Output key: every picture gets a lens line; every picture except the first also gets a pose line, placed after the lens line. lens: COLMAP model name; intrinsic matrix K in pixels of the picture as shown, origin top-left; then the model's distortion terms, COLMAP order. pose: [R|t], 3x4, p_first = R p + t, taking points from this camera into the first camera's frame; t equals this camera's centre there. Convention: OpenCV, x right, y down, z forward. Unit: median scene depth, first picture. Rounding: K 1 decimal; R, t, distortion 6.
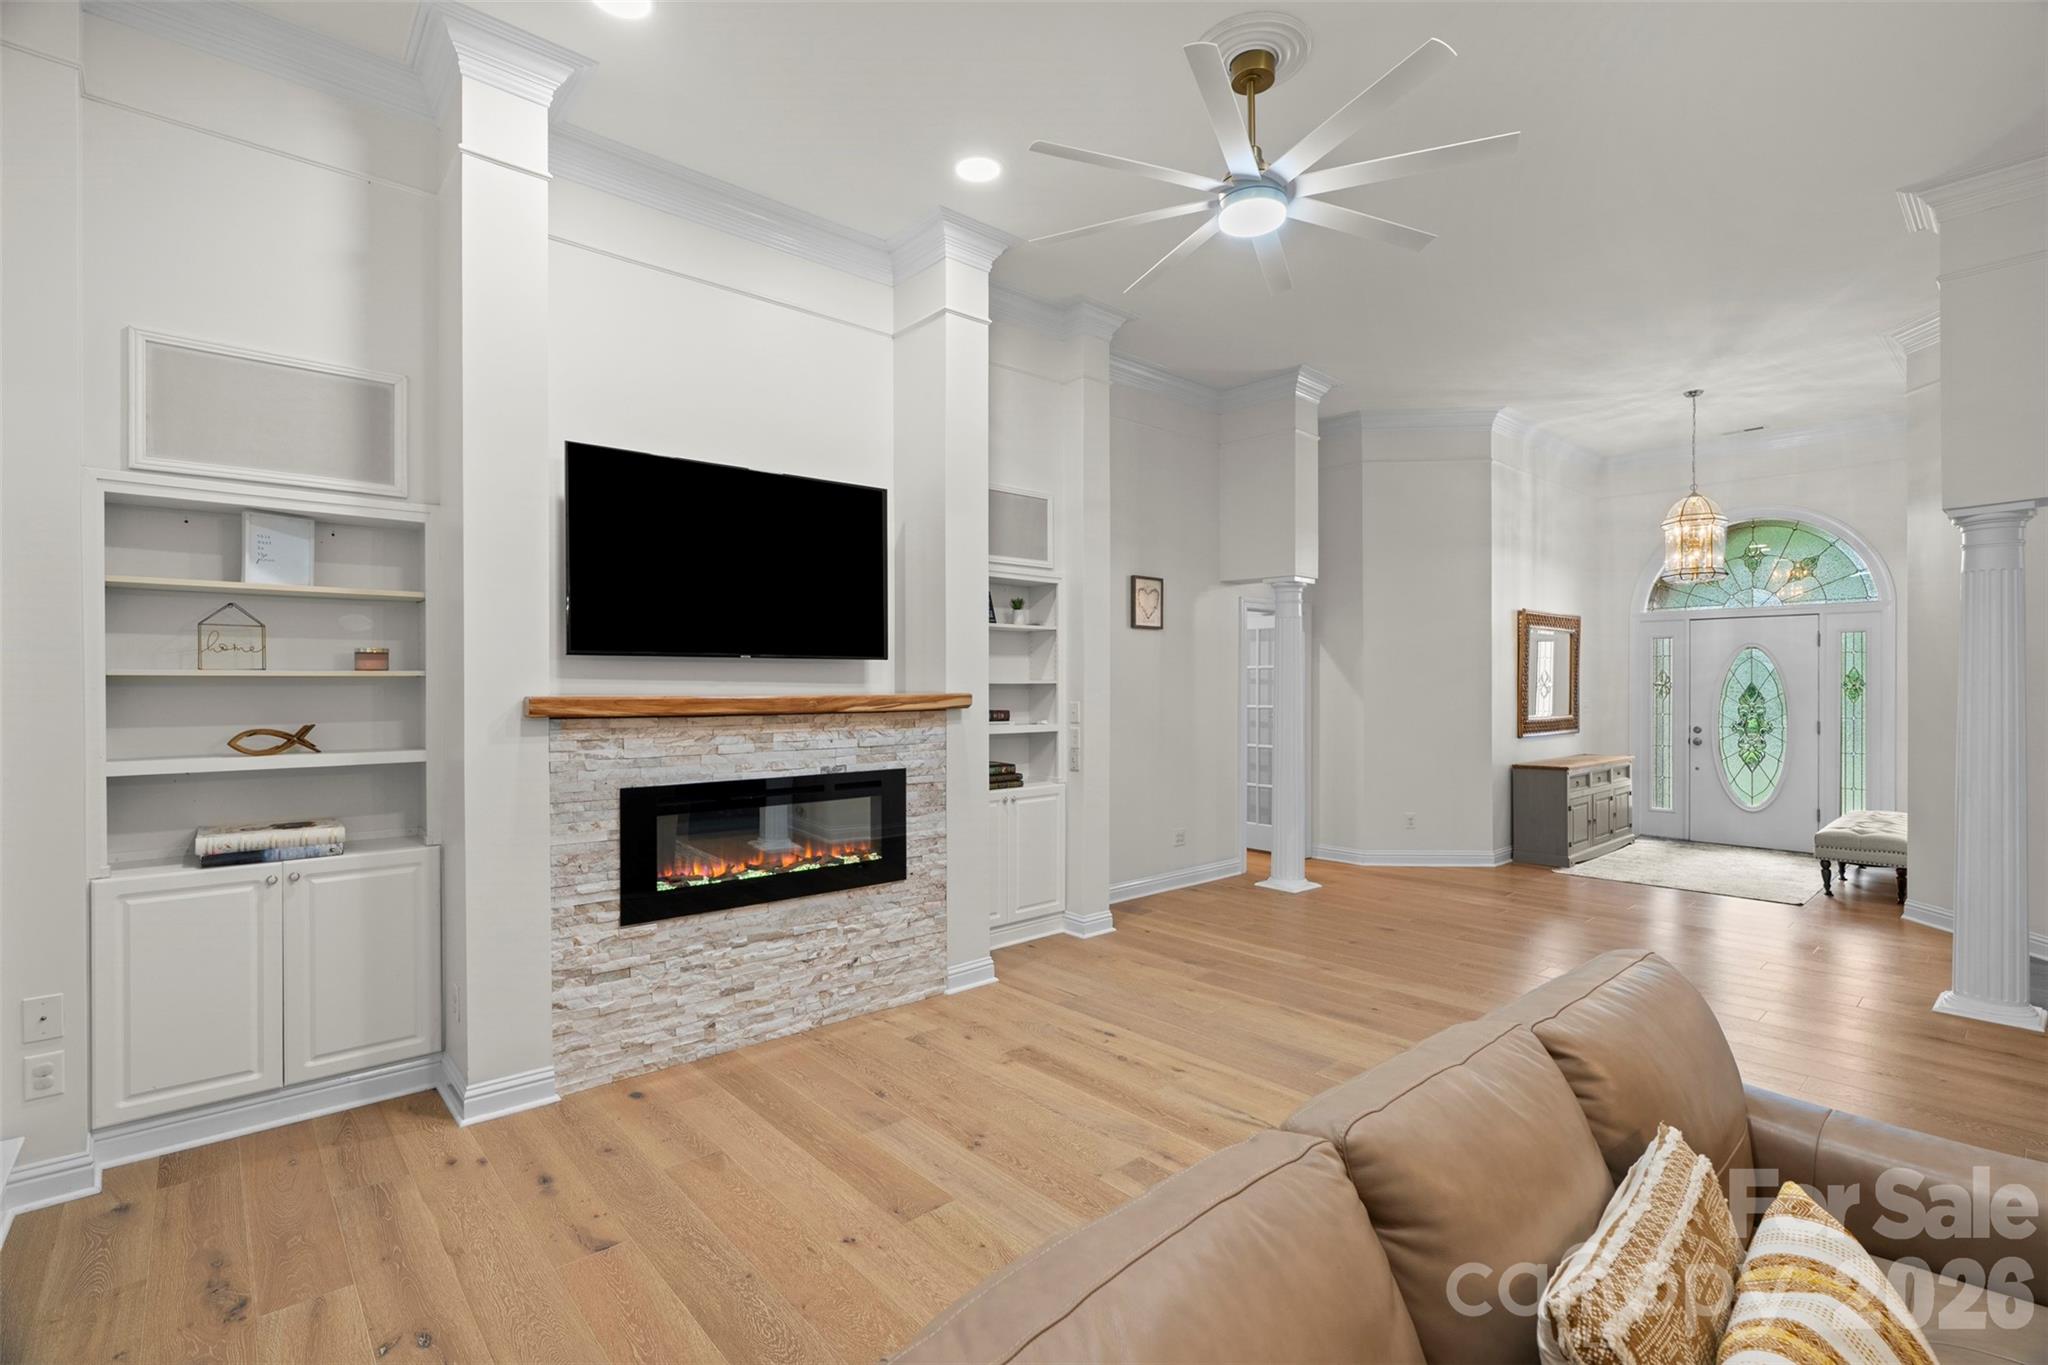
lens RADIAL K [[942.4, 0, 1007.0], [0, 942.4, 689.3], [0, 0, 1]] dist [-0.000332, 0.000264]
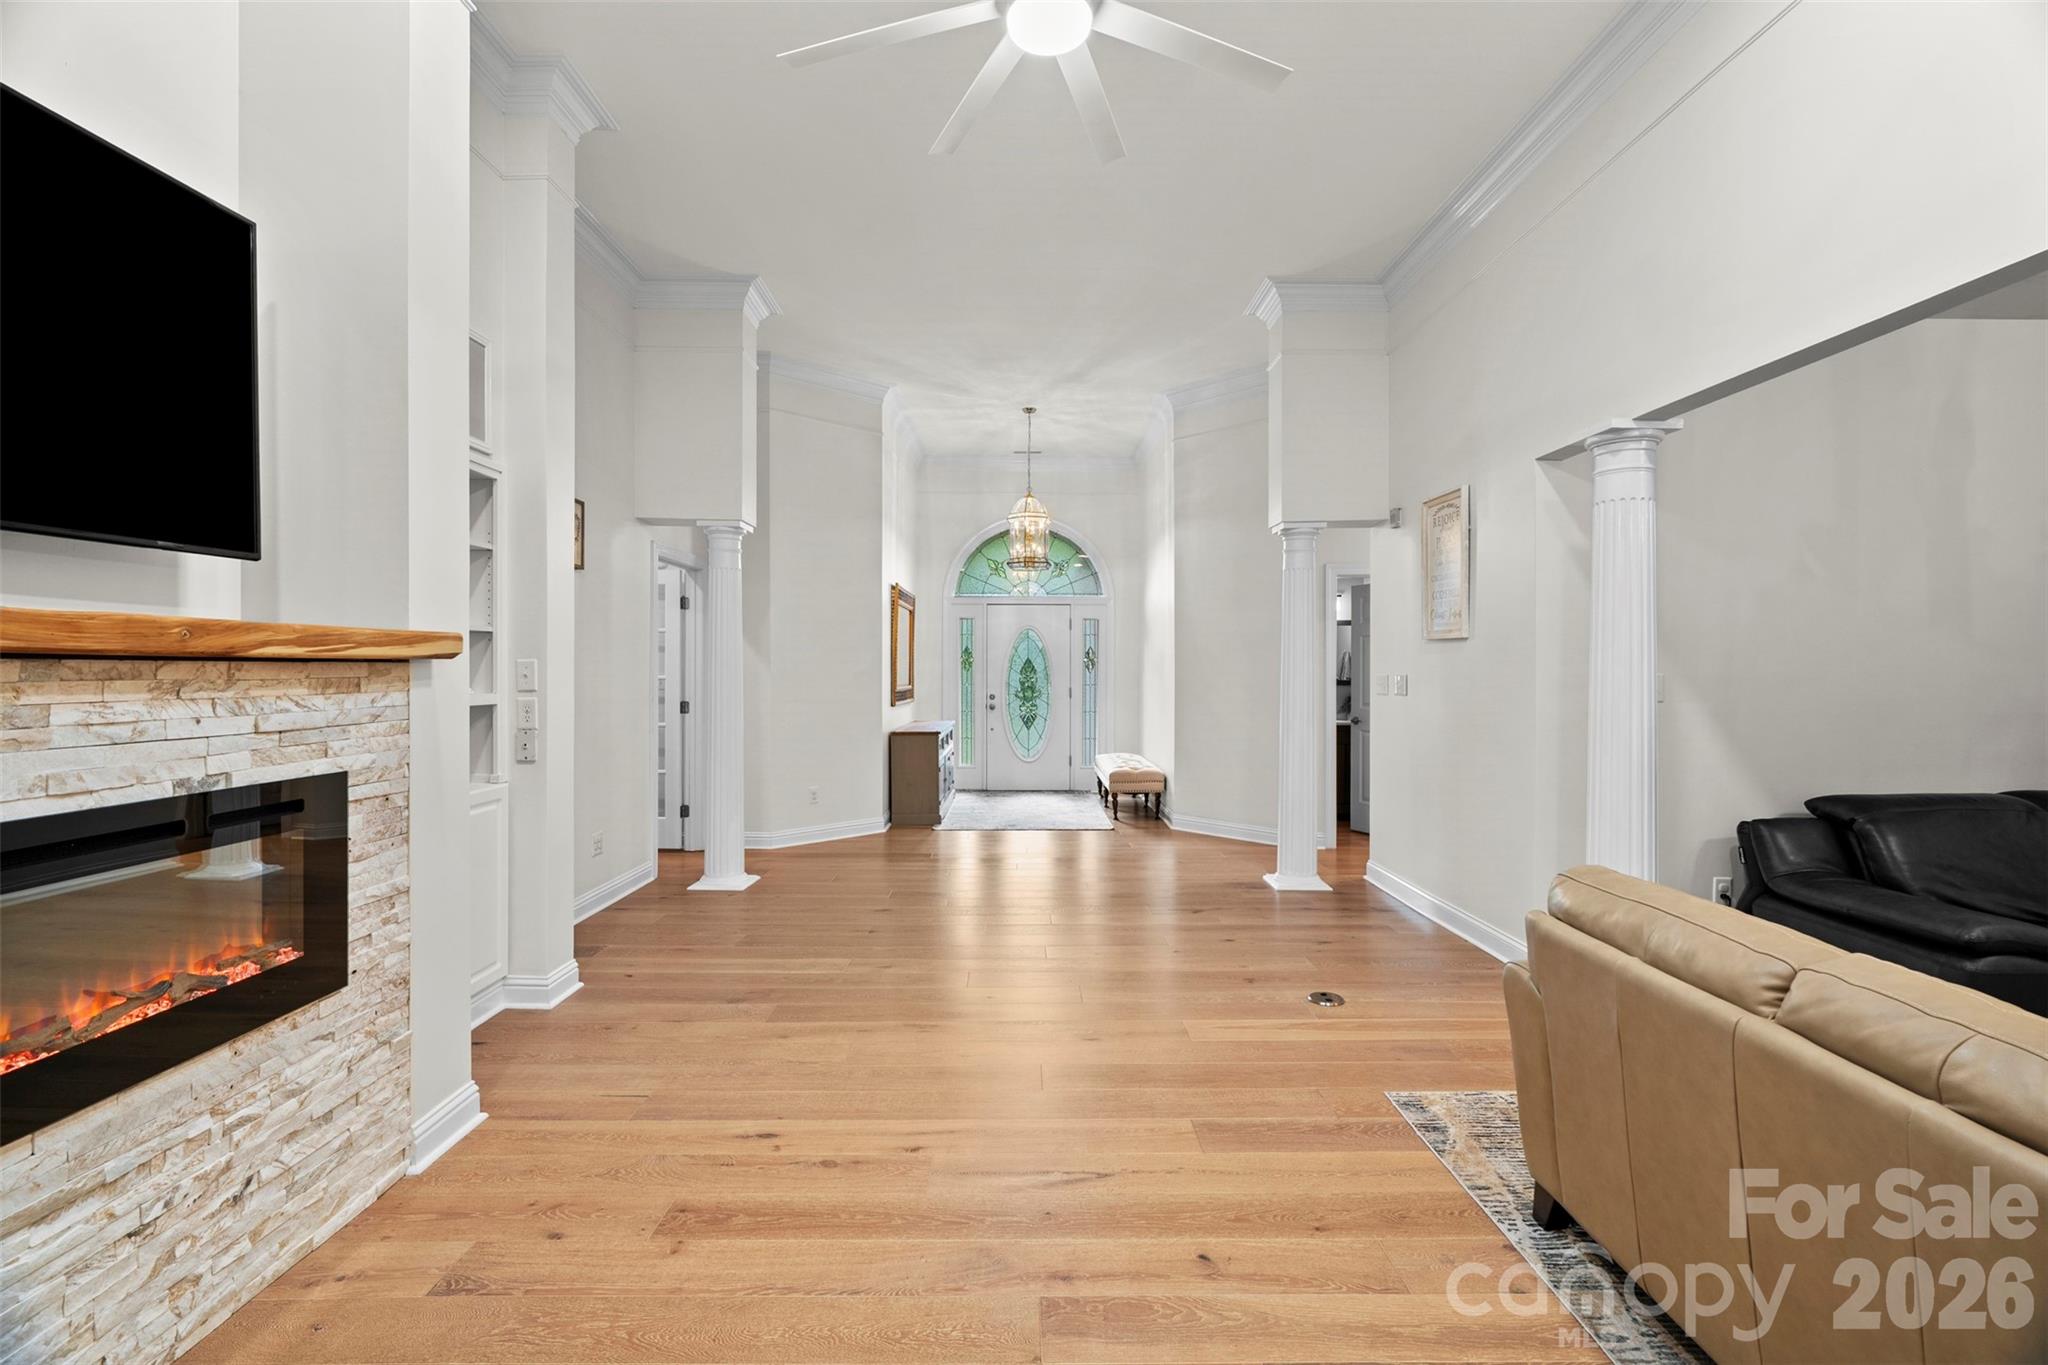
lens RADIAL K [[926.9, 0, 1027.5], [0, 926.9, 679.8], [0, 0, 1]] dist [0.001646, 0.000877]
pose [[0.650780, -0.002588, 0.759262, -0.250176], [-0.001153, 0.999990, 0.004398, 0.030751], [-0.759265, -0.003738, 0.650771, 0.383169]]
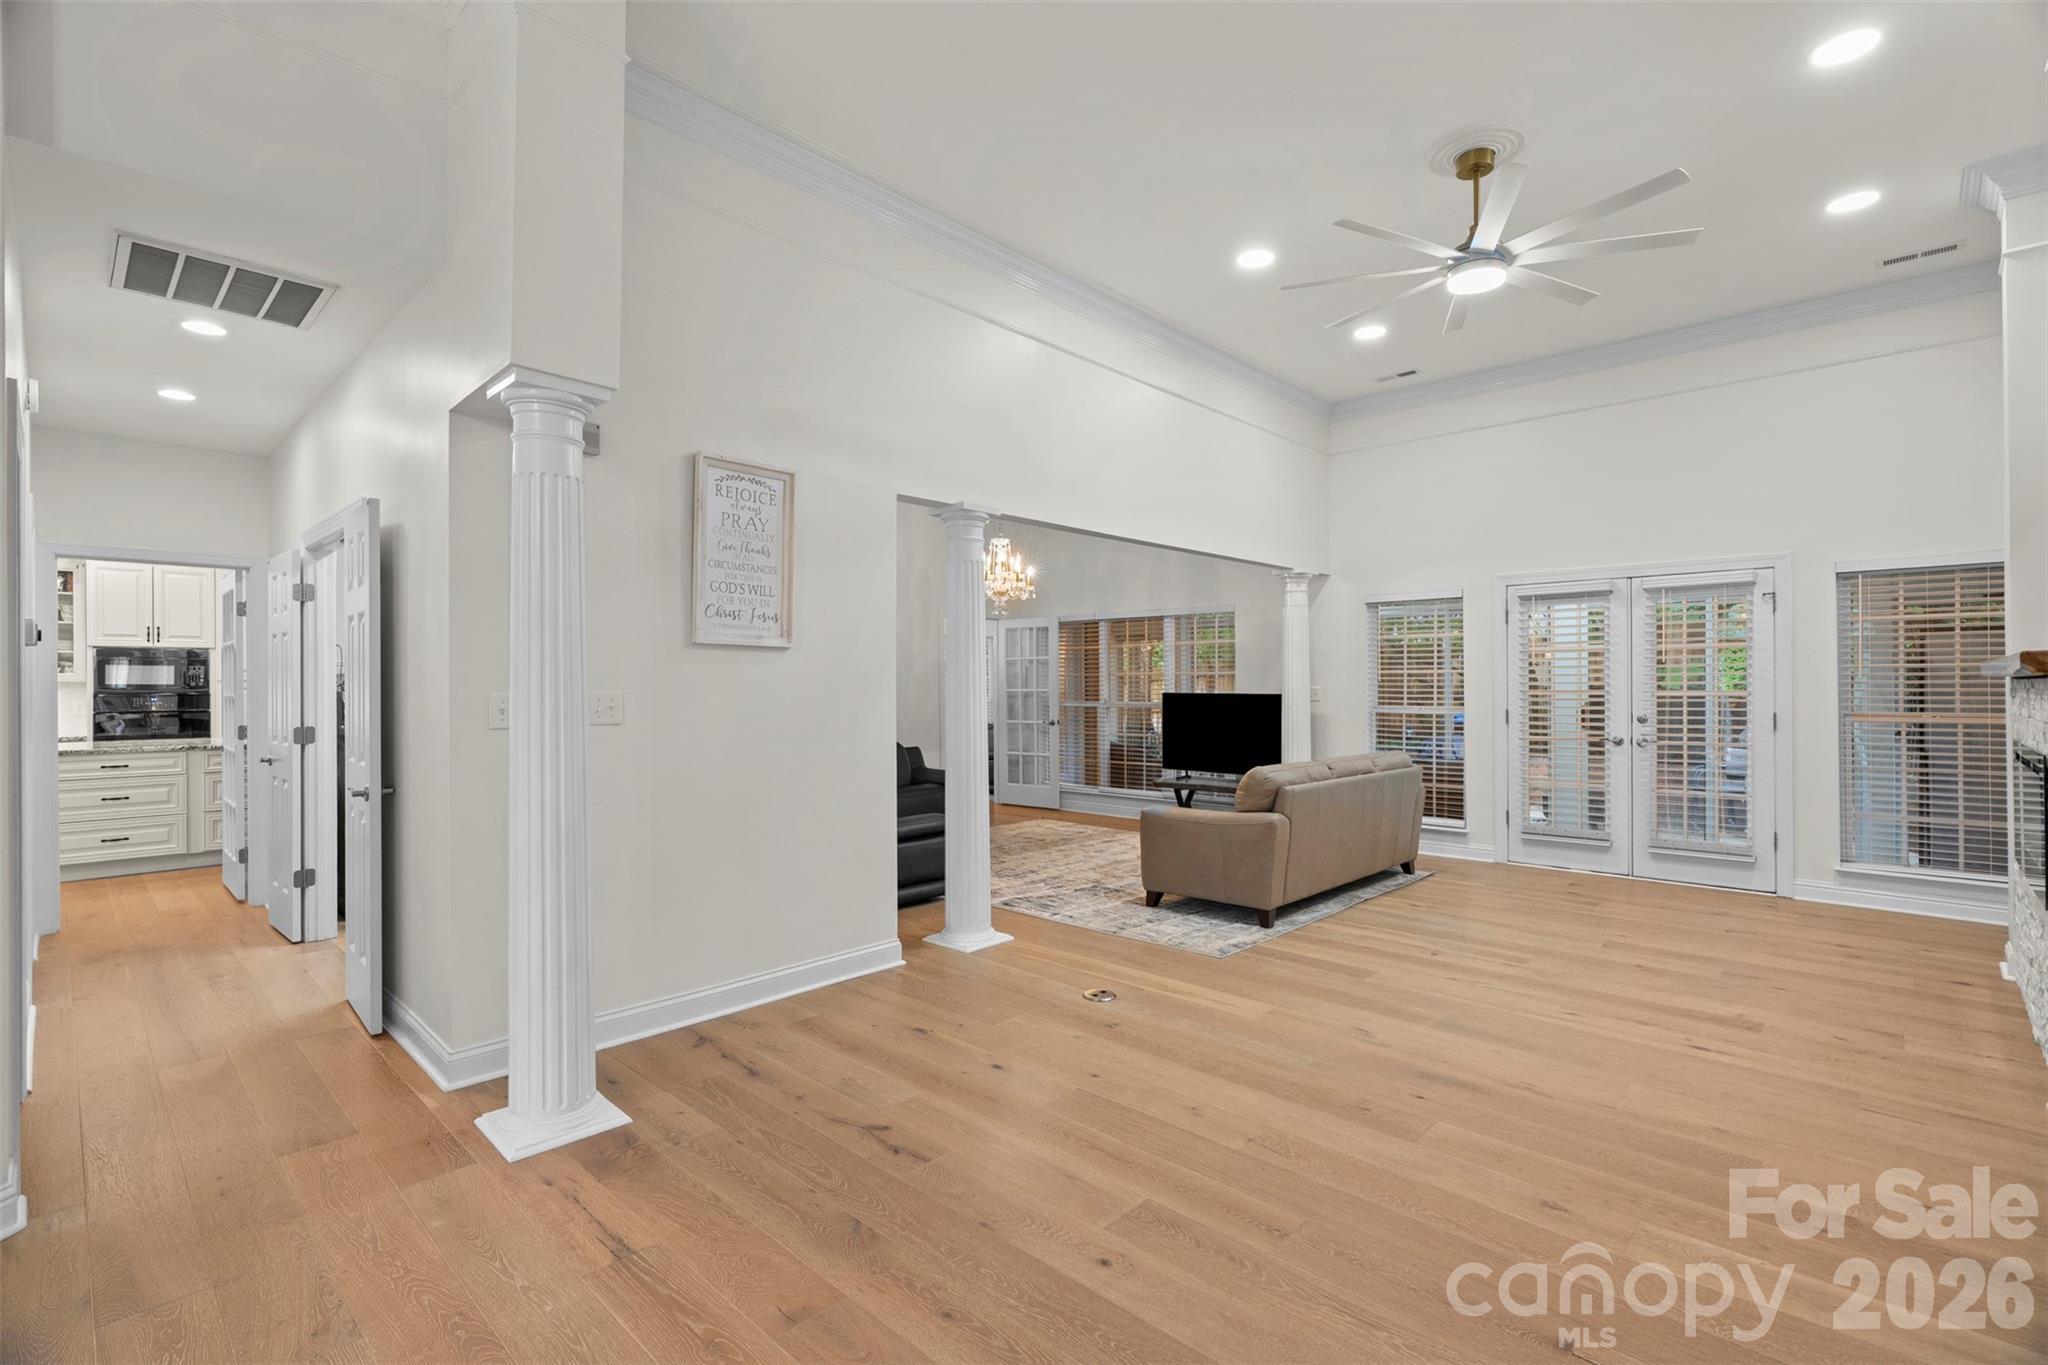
lens RADIAL K [[926.9, 0, 1027.5], [0, 926.9, 679.8], [0, 0, 1]] dist [0.001646, 0.000877]
pose [[-0.995023, 0.003928, -0.099567, 0.730521], [0.004465, 0.999977, -0.005168, 0.026657], [0.099545, -0.005587, -0.995017, 1.618790]]
